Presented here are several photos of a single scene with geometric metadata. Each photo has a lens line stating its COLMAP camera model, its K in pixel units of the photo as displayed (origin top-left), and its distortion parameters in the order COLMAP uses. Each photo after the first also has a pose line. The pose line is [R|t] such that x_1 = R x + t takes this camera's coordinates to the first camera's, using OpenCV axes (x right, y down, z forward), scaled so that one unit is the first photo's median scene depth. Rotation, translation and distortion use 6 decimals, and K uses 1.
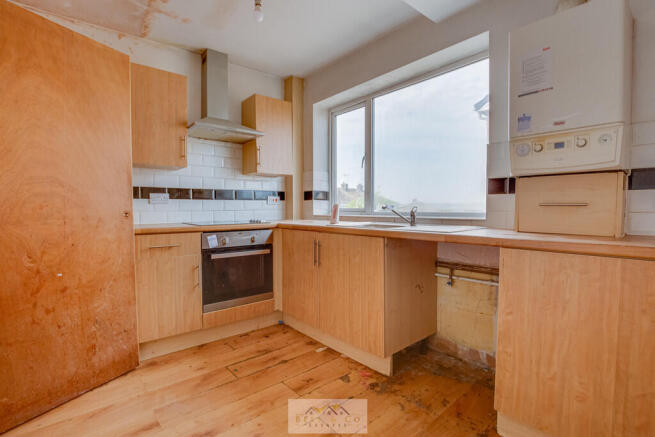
lens RADIAL K [[313.0, 0, 327.5], [0, 313.0, 218.5], [0, 0, 1]] dist [-0.001178, -0.000158]
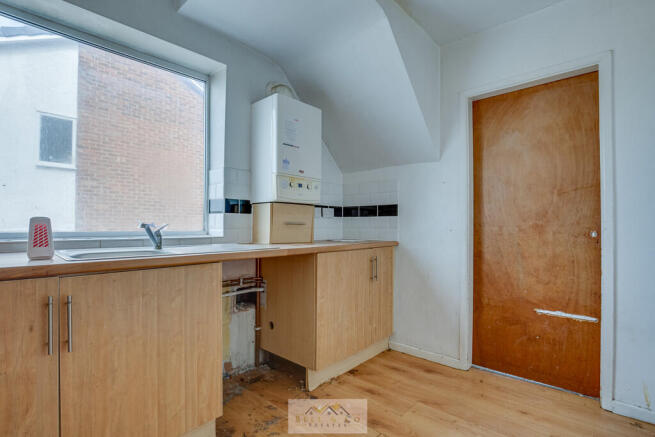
lens RADIAL K [[323.9, 0, 327.5], [0, 323.9, 224.6], [0, 0, 1]] dist [0.001602, 0.000090]
pose [[-0.115887, 0.008594, 0.993225, -0.674224], [0.033615, 0.999424, -0.004726, -0.022024], [-0.992693, 0.032840, -0.116109, 0.820152]]
